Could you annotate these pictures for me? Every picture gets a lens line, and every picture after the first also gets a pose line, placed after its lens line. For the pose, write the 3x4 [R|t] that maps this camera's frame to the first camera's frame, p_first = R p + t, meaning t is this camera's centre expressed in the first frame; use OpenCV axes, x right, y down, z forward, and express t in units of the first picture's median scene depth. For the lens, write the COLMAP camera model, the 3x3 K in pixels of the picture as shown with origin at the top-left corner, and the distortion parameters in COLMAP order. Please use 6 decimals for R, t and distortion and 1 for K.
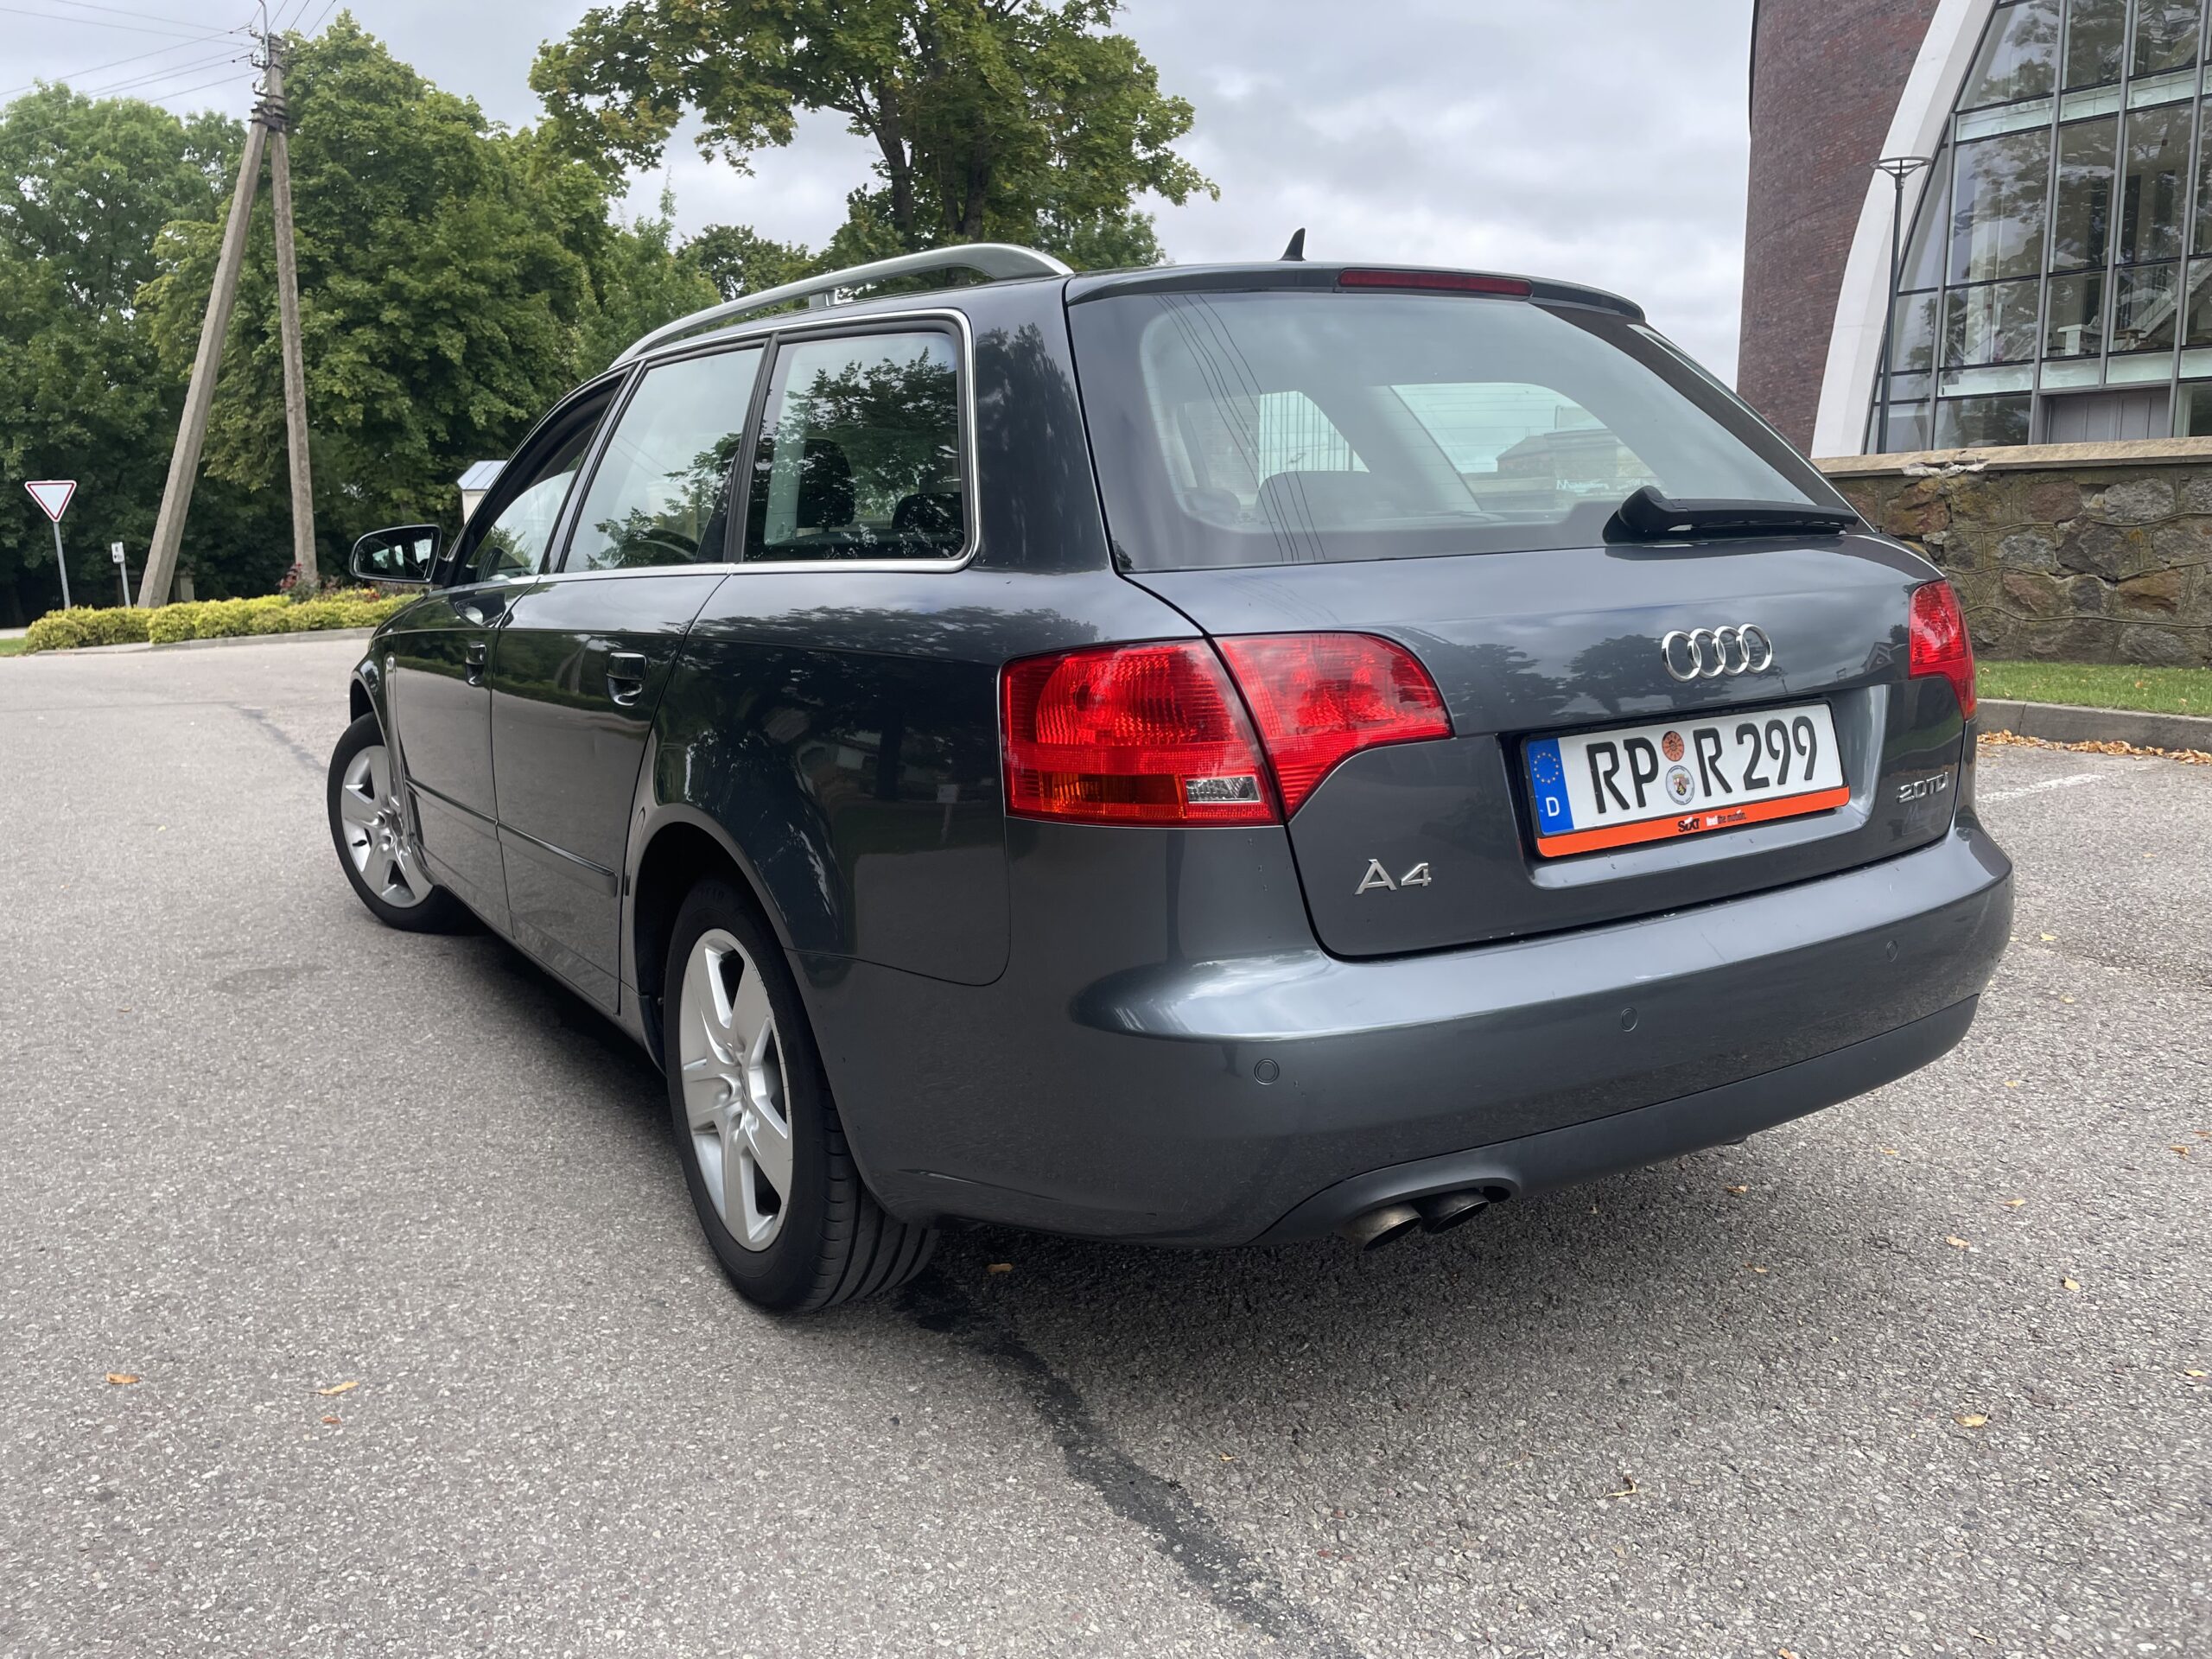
lens RADIAL K [[1630.9, 0, 1101.3], [0, 1630.9, 871.6], [0, 0, 1]] dist [0.072526, -0.085164]
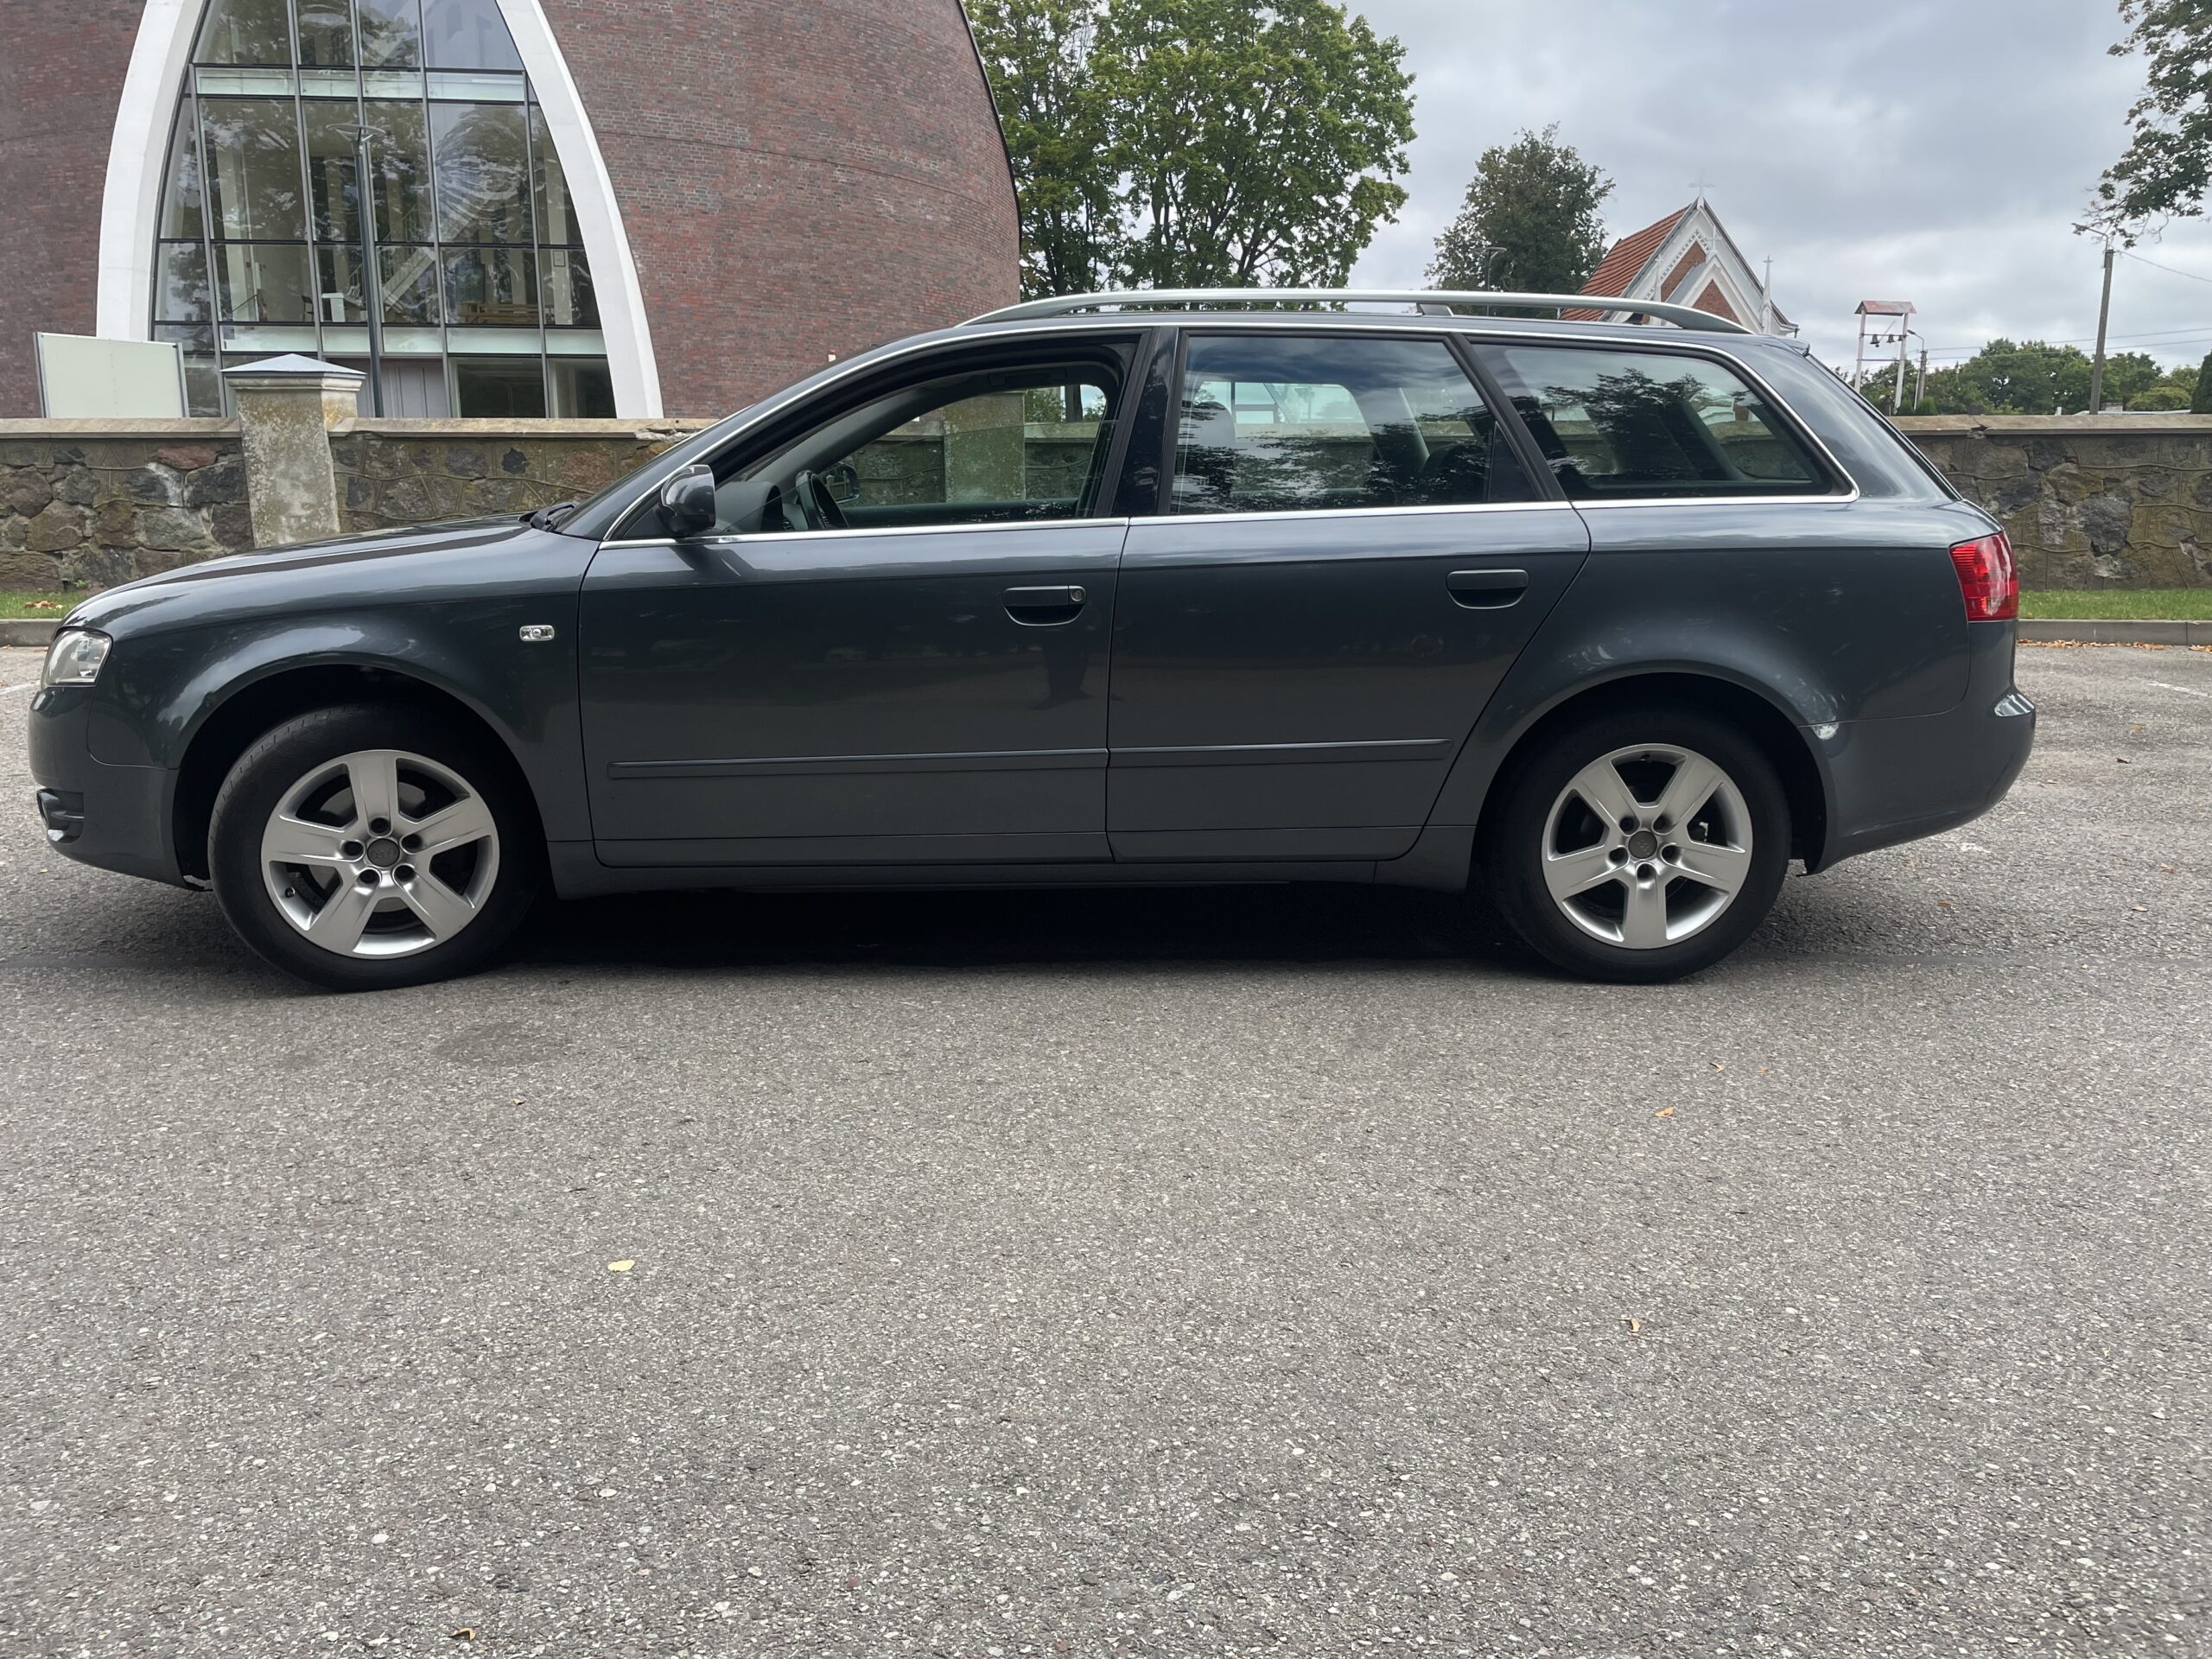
lens RADIAL K [[1630.9, 0, 1101.3], [0, 1630.9, 871.6], [0, 0, 1]] dist [0.072526, -0.085164]
pose [[0.515045, -0.184836, 0.836997, -2.010461], [0.163309, 0.979747, 0.115868, -0.118287], [-0.841462, 0.077012, 0.534799, 0.694535]]
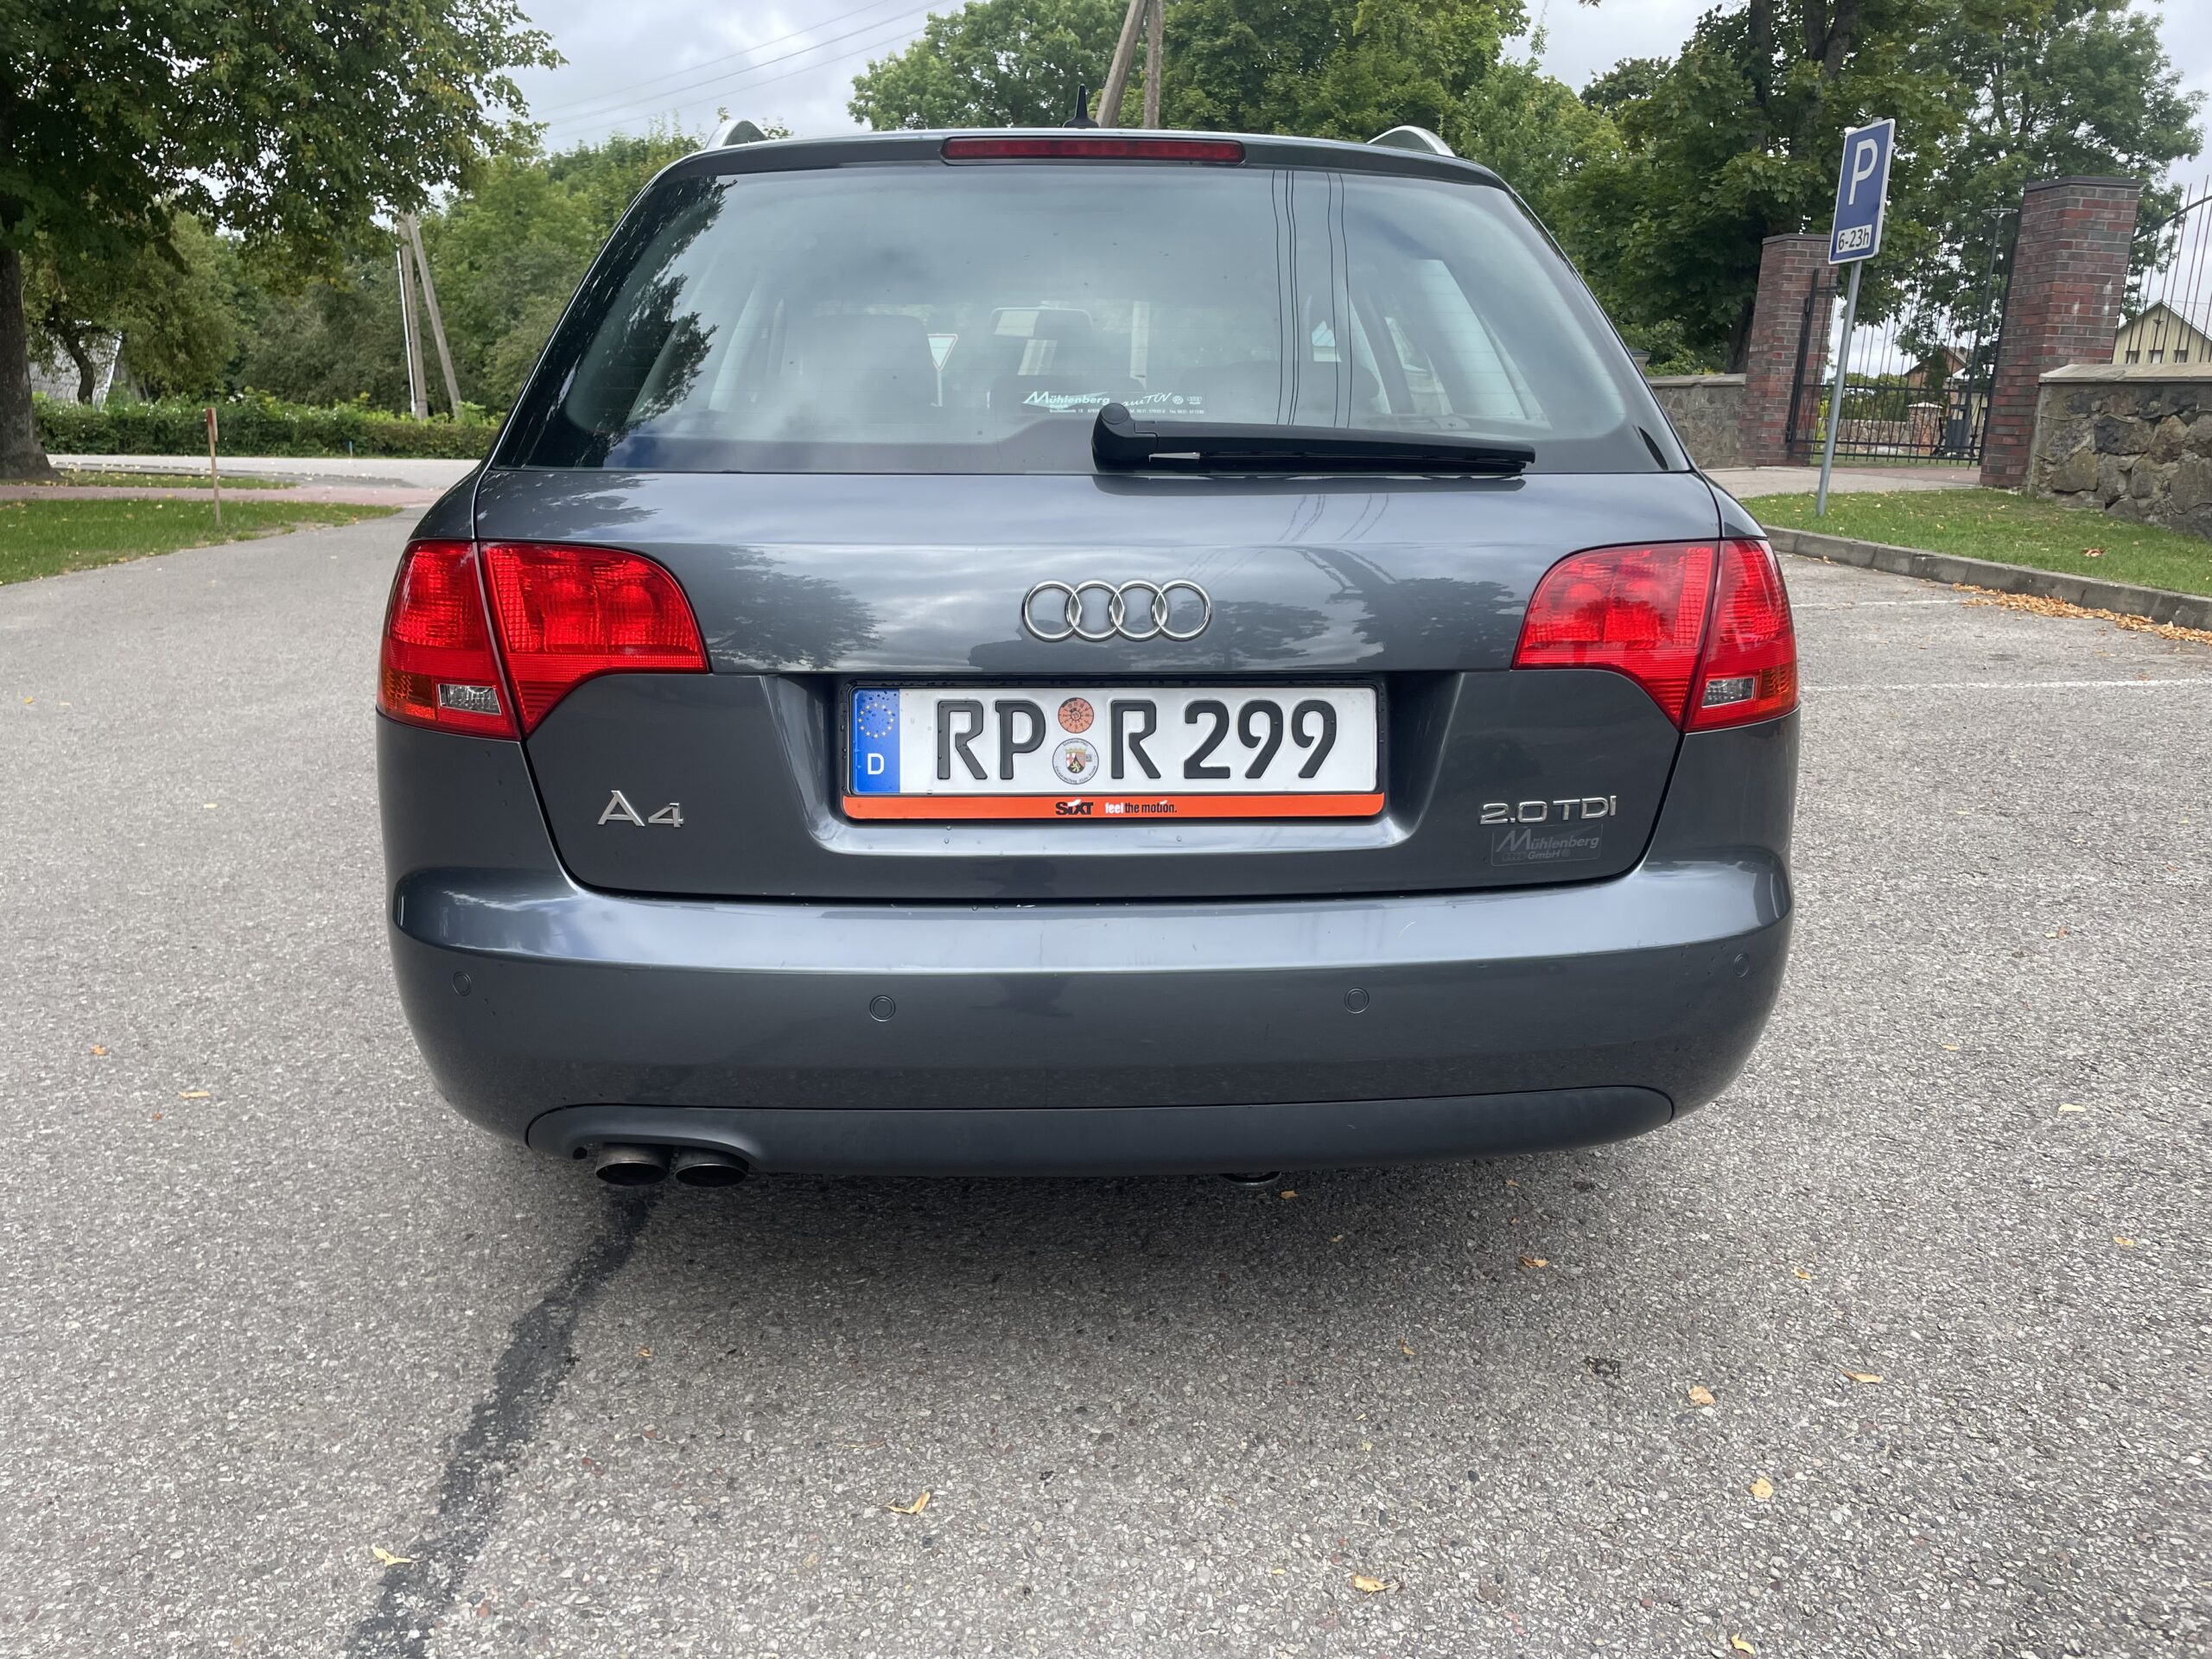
lens RADIAL K [[1630.9, 0, 1101.3], [0, 1630.9, 871.6], [0, 0, 1]] dist [0.072526, -0.085164]
pose [[0.874377, 0.166223, -0.455888, 0.710751], [-0.128296, 0.985258, 0.113170, -0.087638], [0.467979, -0.040465, 0.882813, 0.230452]]
